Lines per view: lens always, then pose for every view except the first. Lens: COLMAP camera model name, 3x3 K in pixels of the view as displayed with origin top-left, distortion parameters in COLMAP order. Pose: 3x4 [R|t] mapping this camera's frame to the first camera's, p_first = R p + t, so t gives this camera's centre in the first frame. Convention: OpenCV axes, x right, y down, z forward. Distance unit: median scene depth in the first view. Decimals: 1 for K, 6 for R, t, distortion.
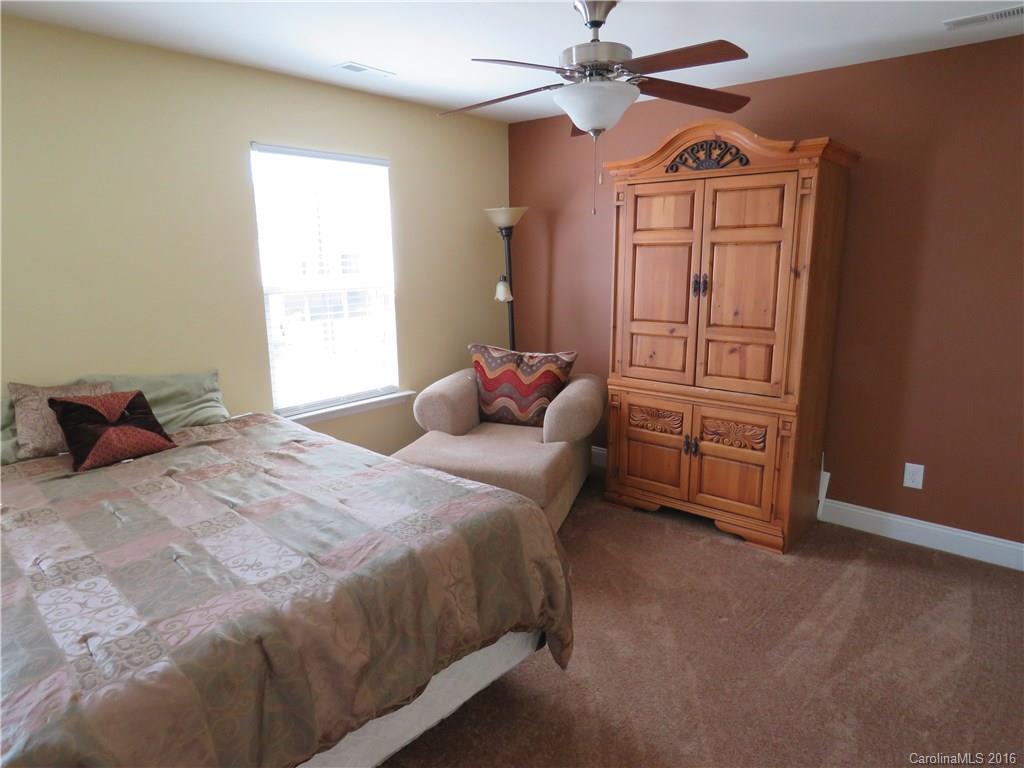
lens RADIAL K [[650.8, 0, 513.0], [0, 650.8, 382.7], [0, 0, 1]] dist [0.013101, 0.009837]
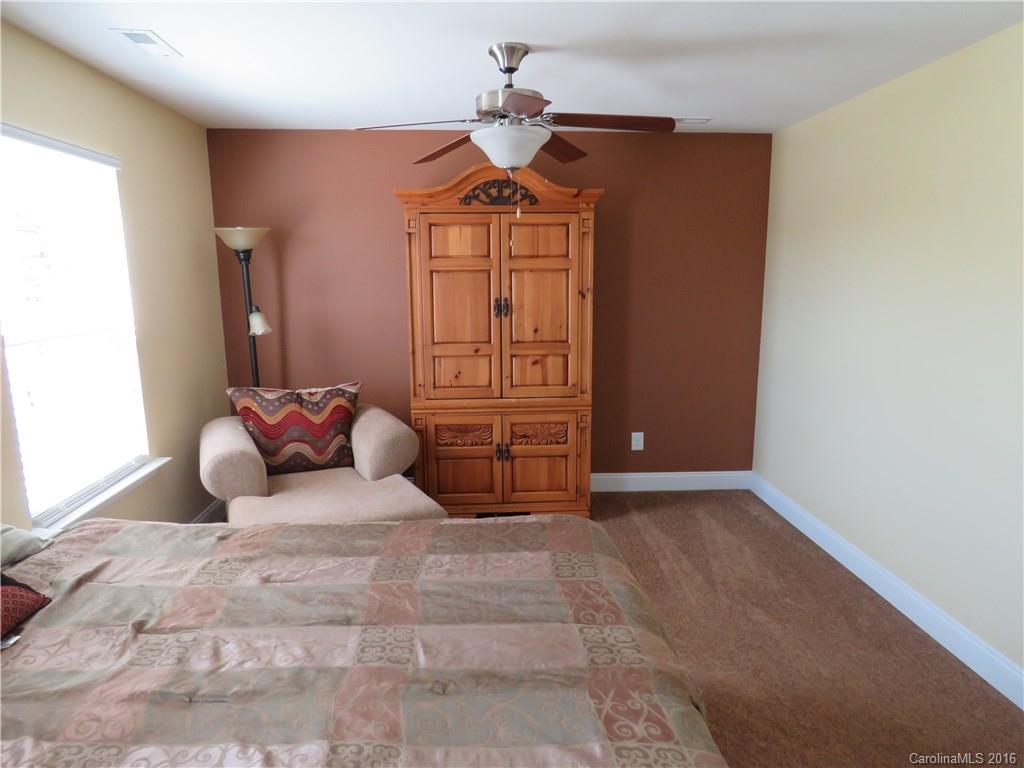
lens RADIAL K [[650.8, 0, 510.9], [0, 650.8, 386.1], [0, 0, 1]] dist [0.013101, 0.009837]
pose [[0.727582, -0.123252, 0.674859, -0.460976], [0.138104, 0.989904, 0.031897, -0.048920], [-0.671977, 0.069993, 0.737257, 0.173092]]
